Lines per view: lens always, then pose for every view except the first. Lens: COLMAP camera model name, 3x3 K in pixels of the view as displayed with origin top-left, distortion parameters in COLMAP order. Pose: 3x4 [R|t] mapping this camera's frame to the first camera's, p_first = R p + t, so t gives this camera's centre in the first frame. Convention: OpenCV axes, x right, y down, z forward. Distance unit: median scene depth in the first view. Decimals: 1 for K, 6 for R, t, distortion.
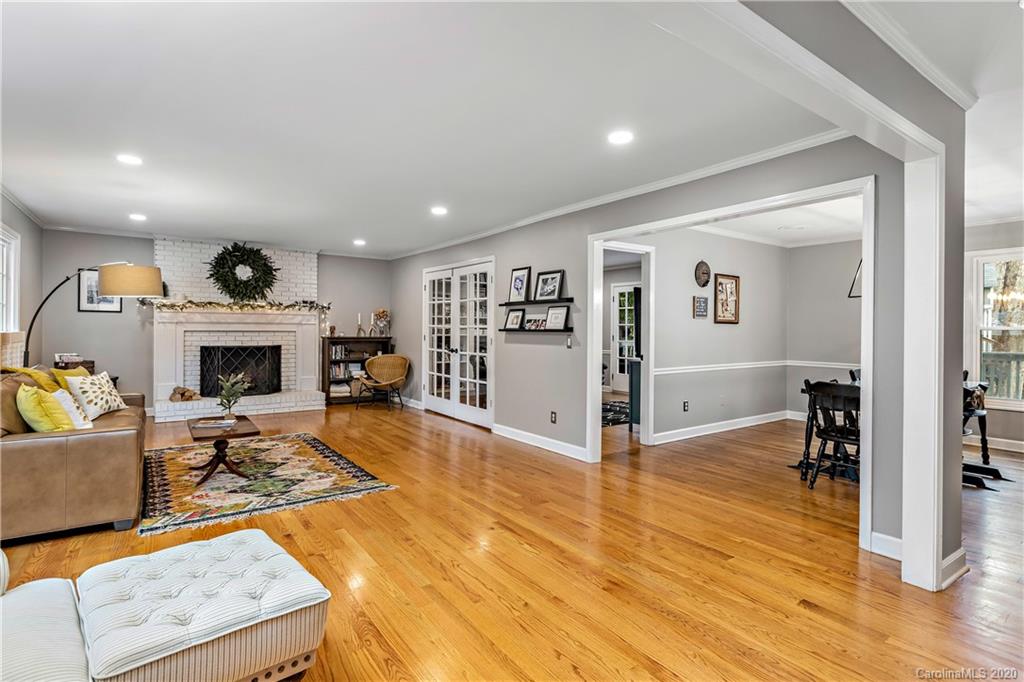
lens RADIAL K [[503.5, 0, 512.0], [0, 503.5, 341.0], [0, 0, 1]] dist [-0.000661, 0.000144]
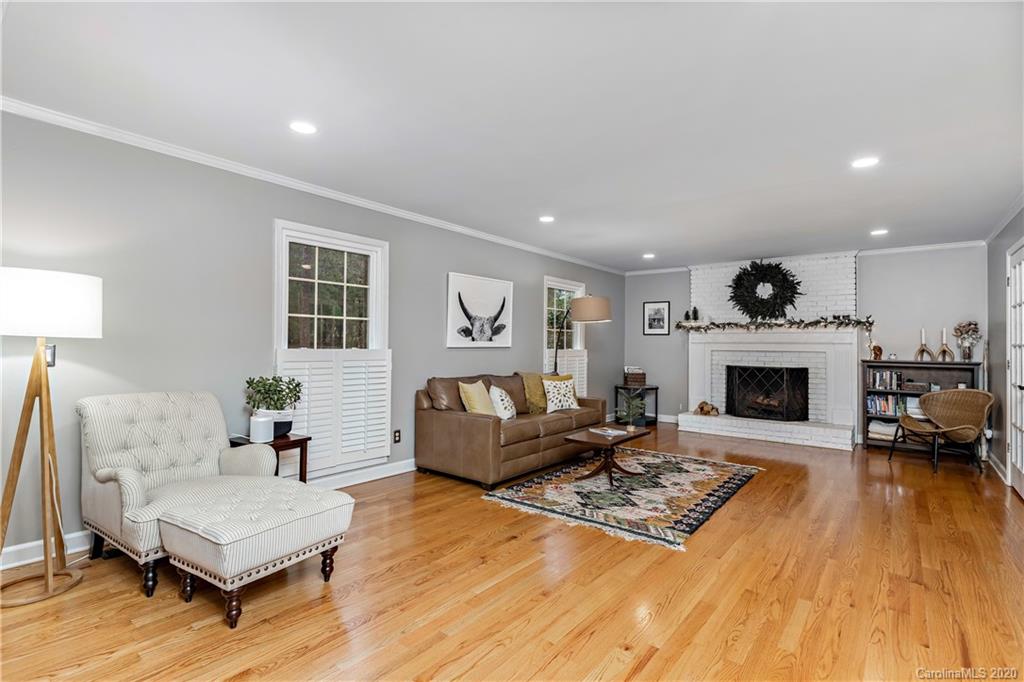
lens RADIAL K [[484.9, 0, 512.0], [0, 484.9, 341.0], [0, 0, 1]] dist [-0.001708, -0.000227]
pose [[0.275497, -0.013707, -0.961204, 0.255207], [-0.030880, 0.999256, -0.023101, -0.003660], [0.960806, 0.036046, 0.274869, 0.321874]]
